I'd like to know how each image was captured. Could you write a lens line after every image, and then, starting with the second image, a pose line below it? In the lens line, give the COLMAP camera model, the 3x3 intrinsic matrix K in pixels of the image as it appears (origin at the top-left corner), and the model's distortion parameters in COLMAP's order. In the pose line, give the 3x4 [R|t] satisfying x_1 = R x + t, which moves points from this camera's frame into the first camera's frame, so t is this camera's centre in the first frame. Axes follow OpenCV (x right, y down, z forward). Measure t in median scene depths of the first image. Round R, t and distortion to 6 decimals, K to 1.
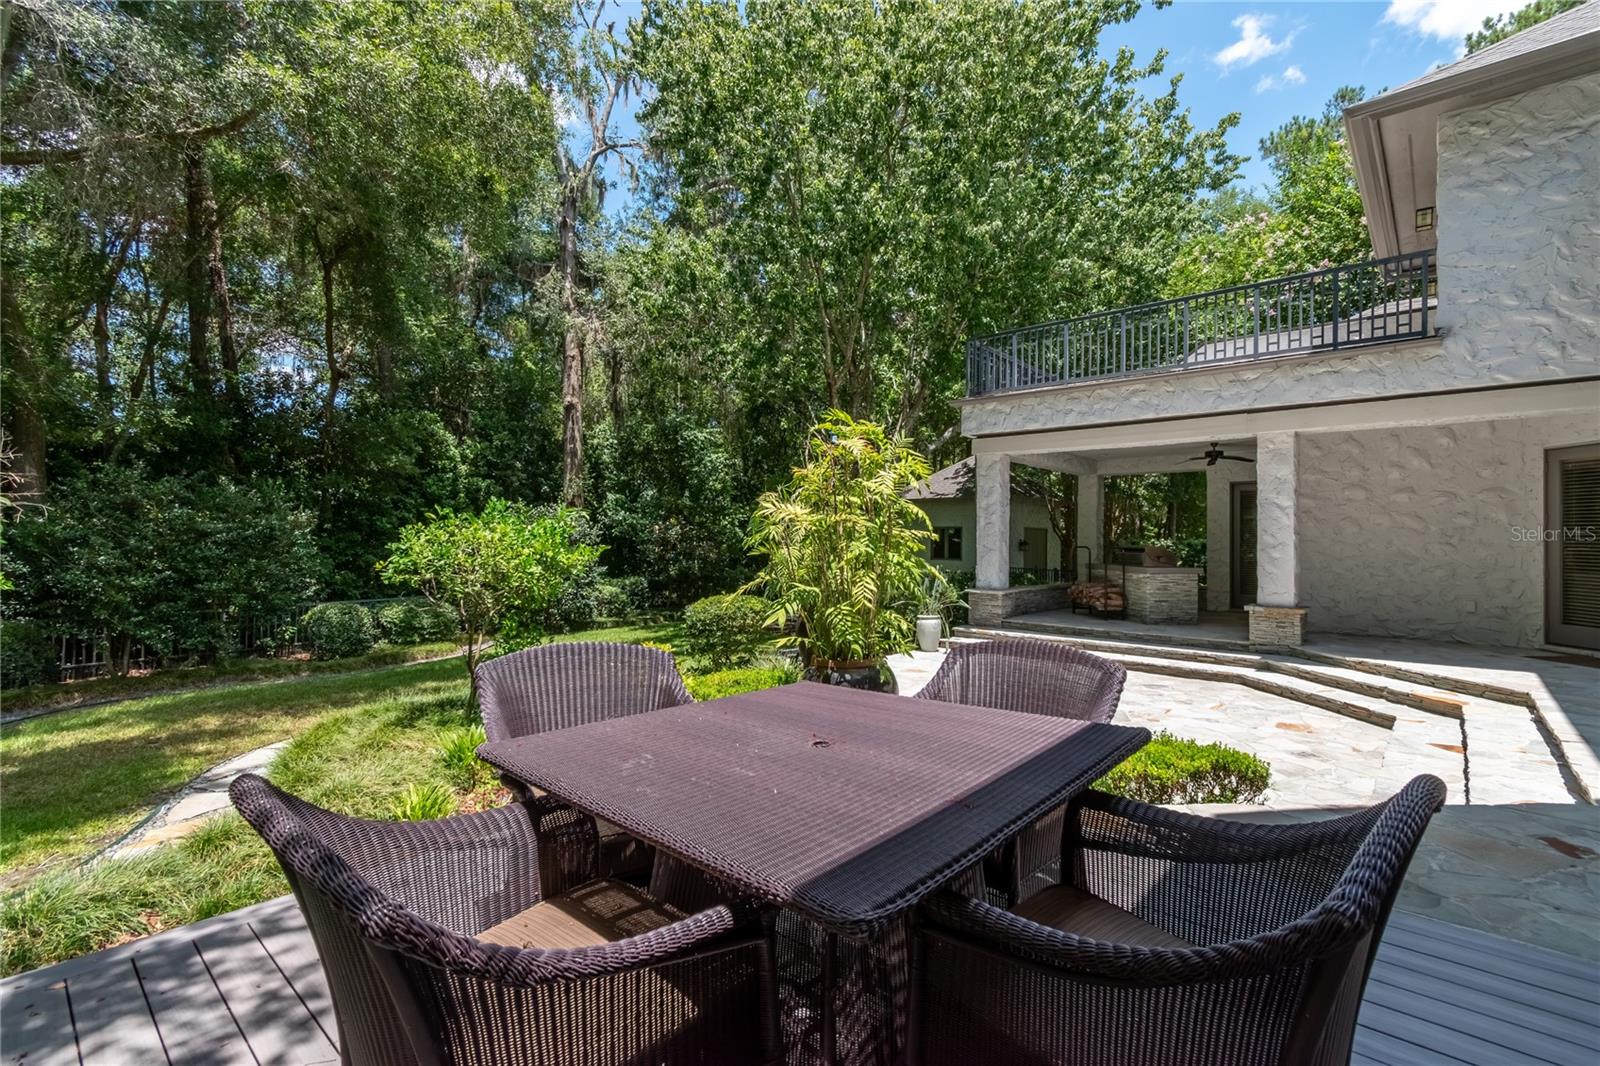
lens RADIAL K [[729.2, 0, 808.5], [0, 729.2, 535.7], [0, 0, 1]] dist [0.000457, -0.000772]
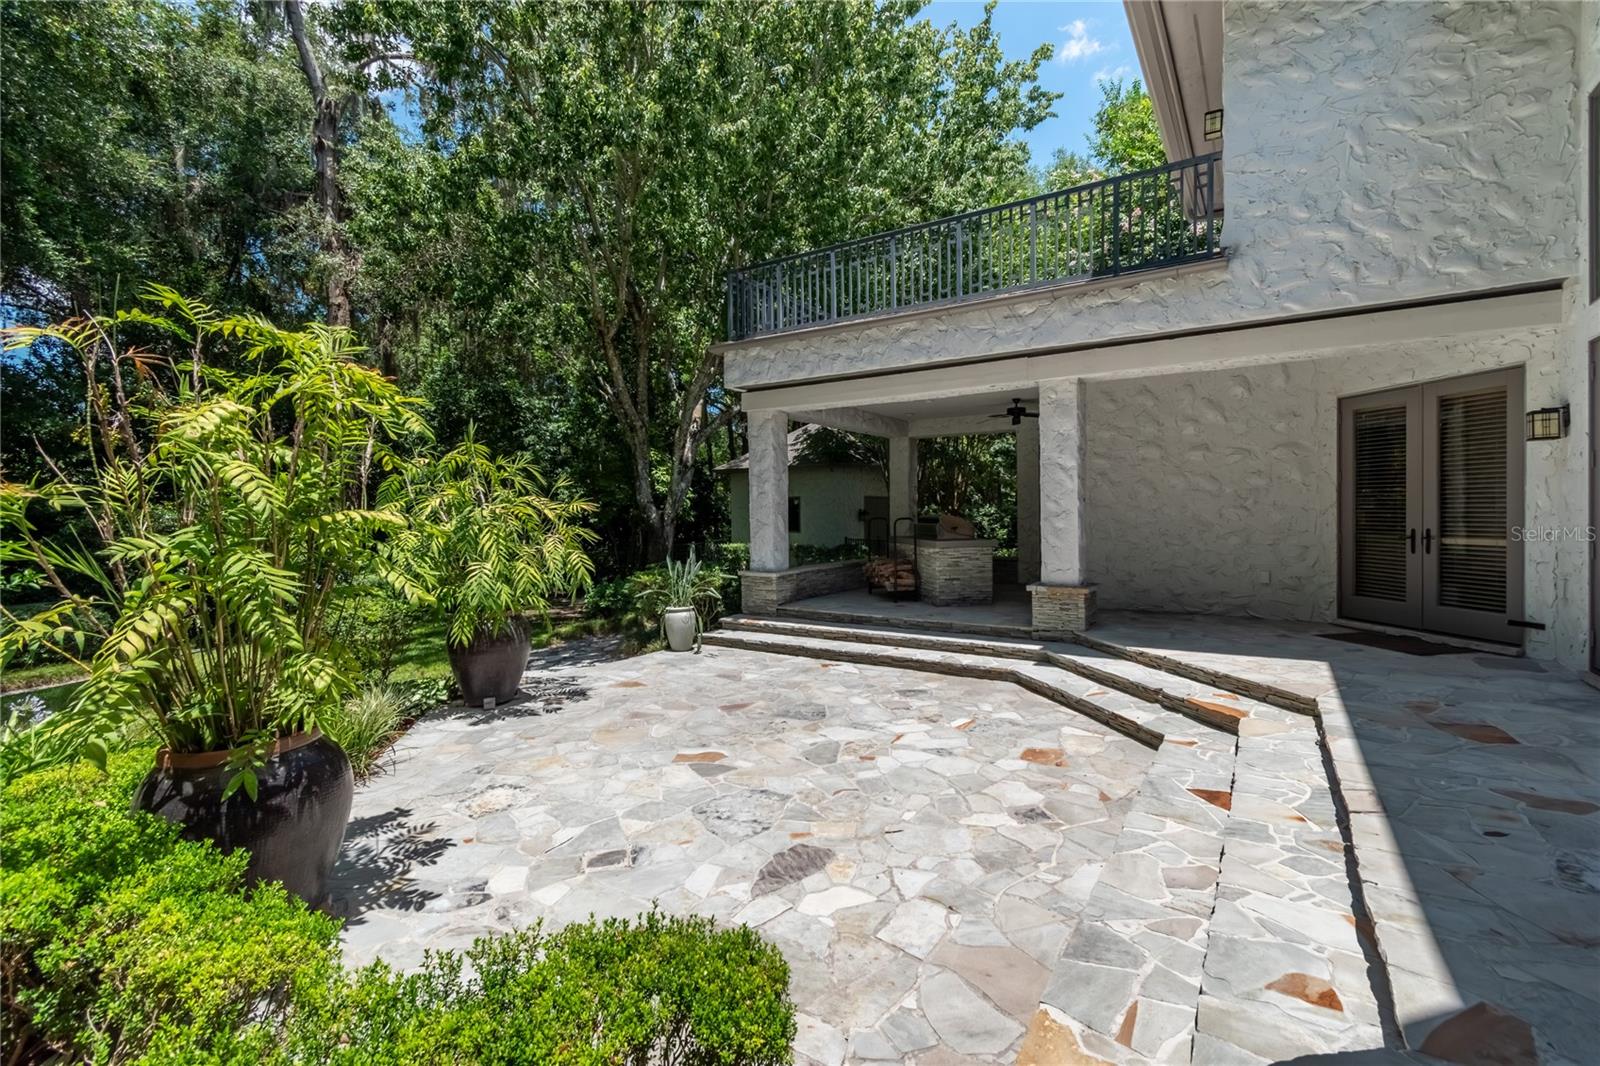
lens RADIAL K [[729.2, 0, 799.8], [0, 729.2, 528.0], [0, 0, 1]] dist [0.000457, -0.000772]
pose [[0.988615, -0.024972, 0.148383, 0.212068], [0.020684, 0.999325, 0.030375, -0.001557], [-0.149041, -0.026960, 0.988463, 0.202363]]
